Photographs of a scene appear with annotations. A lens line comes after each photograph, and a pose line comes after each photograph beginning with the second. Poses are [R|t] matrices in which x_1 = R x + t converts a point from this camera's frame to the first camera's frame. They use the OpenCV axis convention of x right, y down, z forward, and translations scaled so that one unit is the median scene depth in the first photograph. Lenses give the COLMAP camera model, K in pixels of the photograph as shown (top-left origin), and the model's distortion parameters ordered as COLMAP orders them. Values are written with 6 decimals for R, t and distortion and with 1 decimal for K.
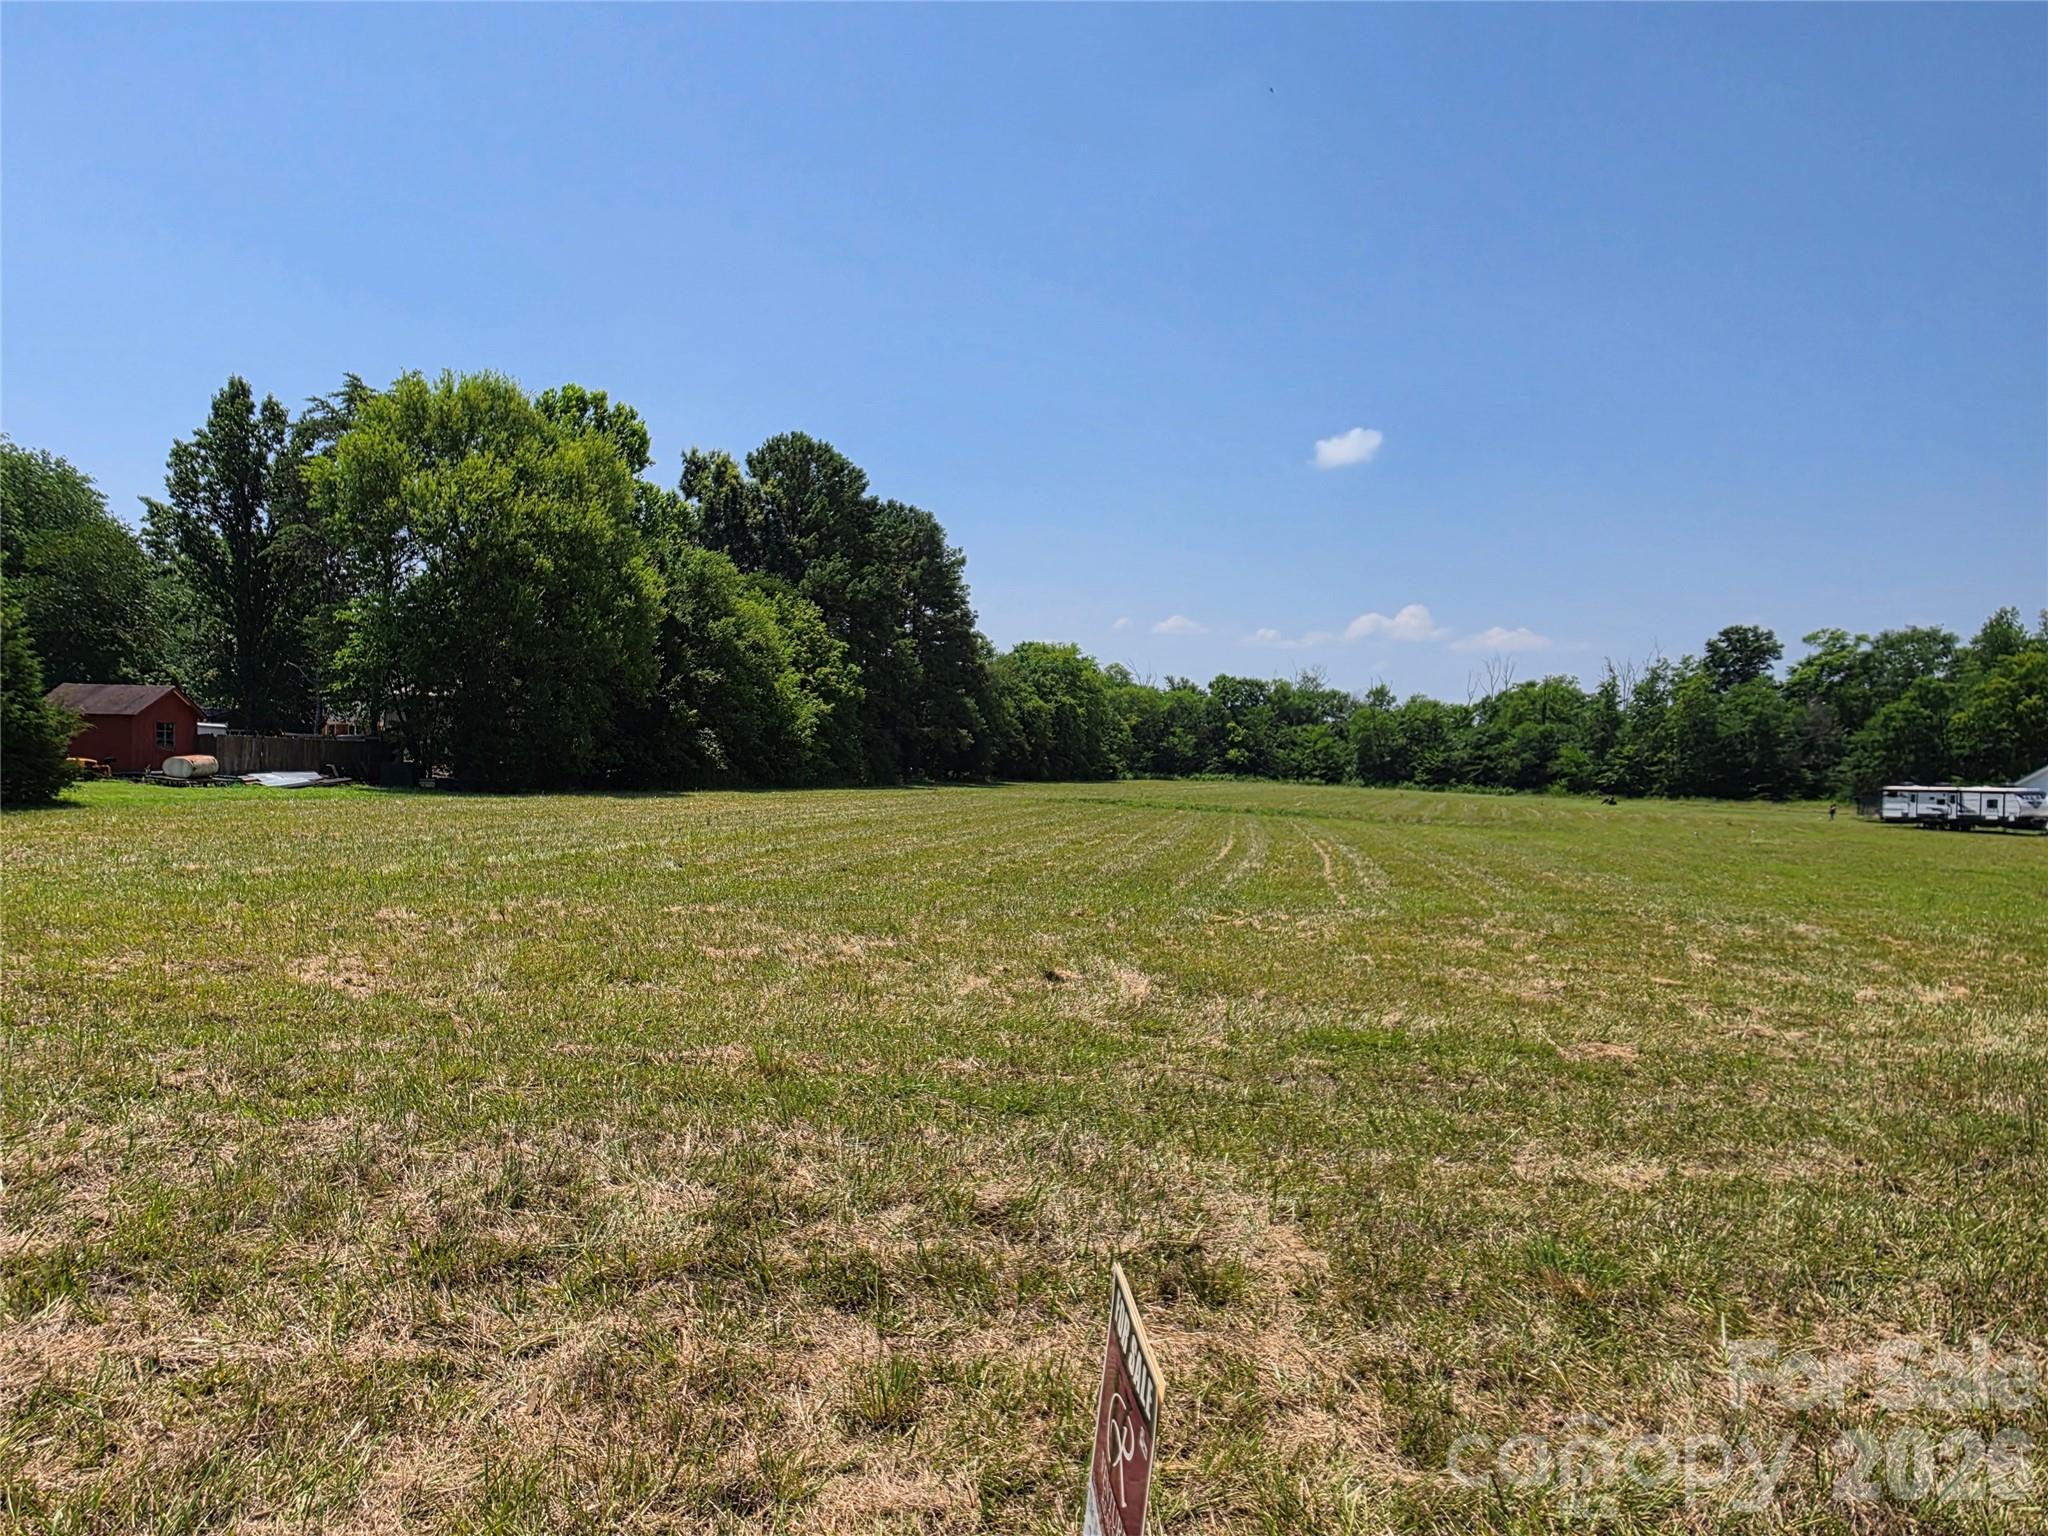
lens RADIAL K [[1991.2, 0, 1026.9], [0, 1991.2, 765.3], [0, 0, 1]] dist [0.020016, 0.000000]
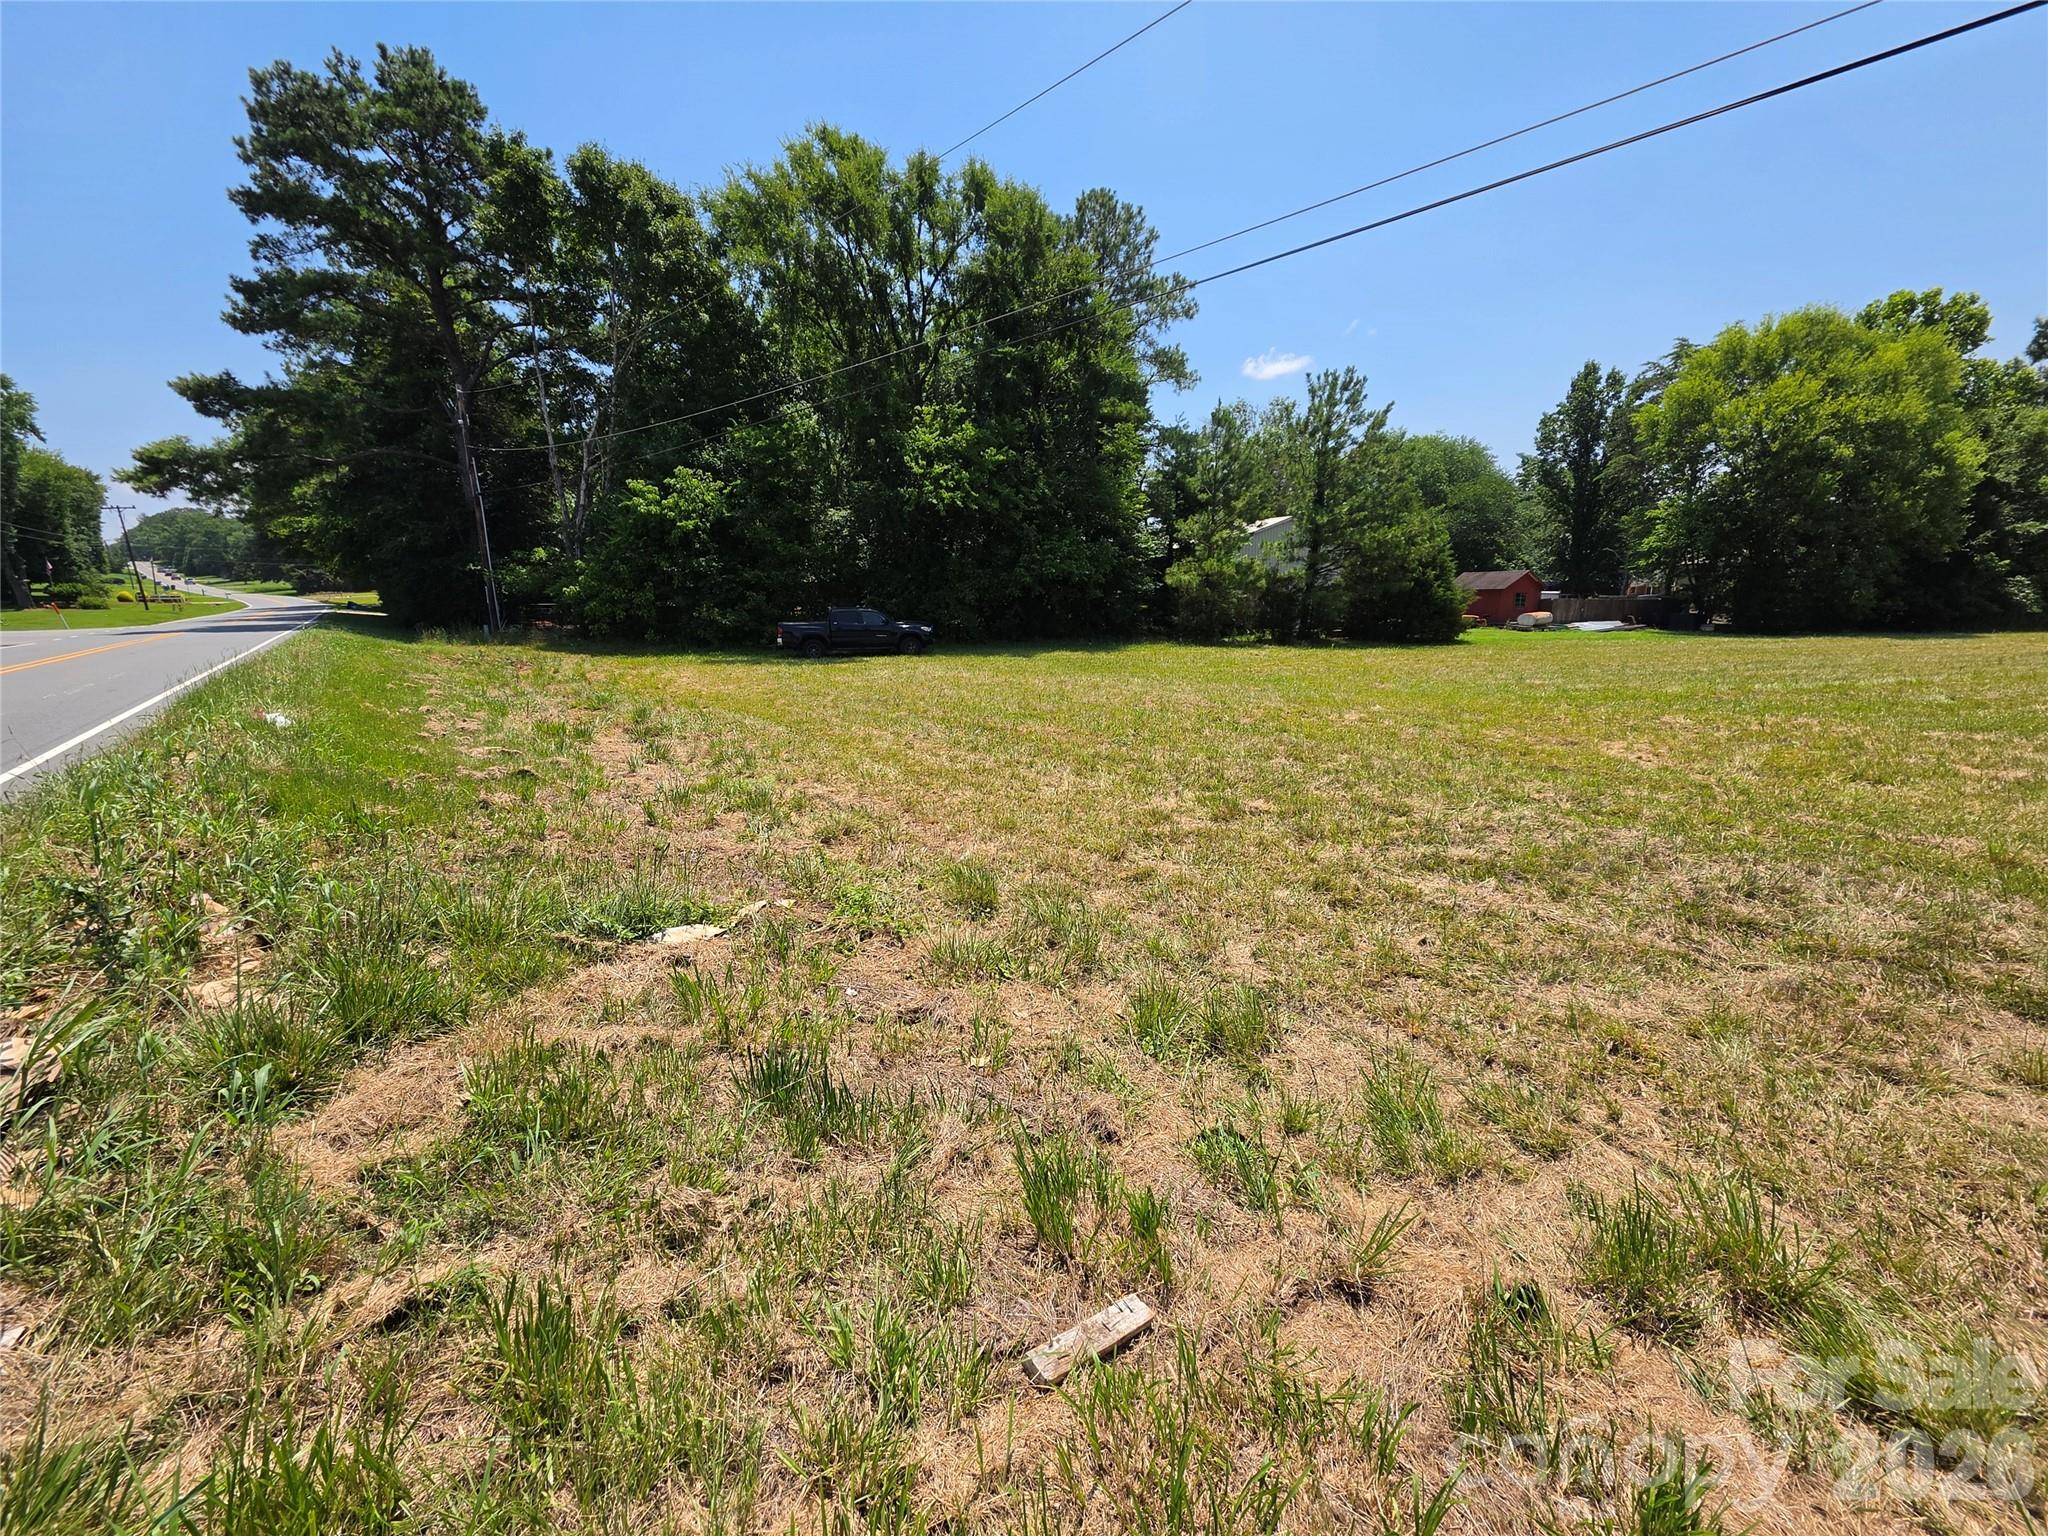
lens RADIAL K [[832.4, 0, 1005.5], [0, 832.4, 763.7], [0, 0, 1]] dist [-0.000054, 0.000352]
pose [[0.541211, 0.129838, -0.830802, -0.064518], [-0.012706, 0.989157, 0.146309, 0.024829], [0.840791, -0.068628, 0.536993, 0.250399]]
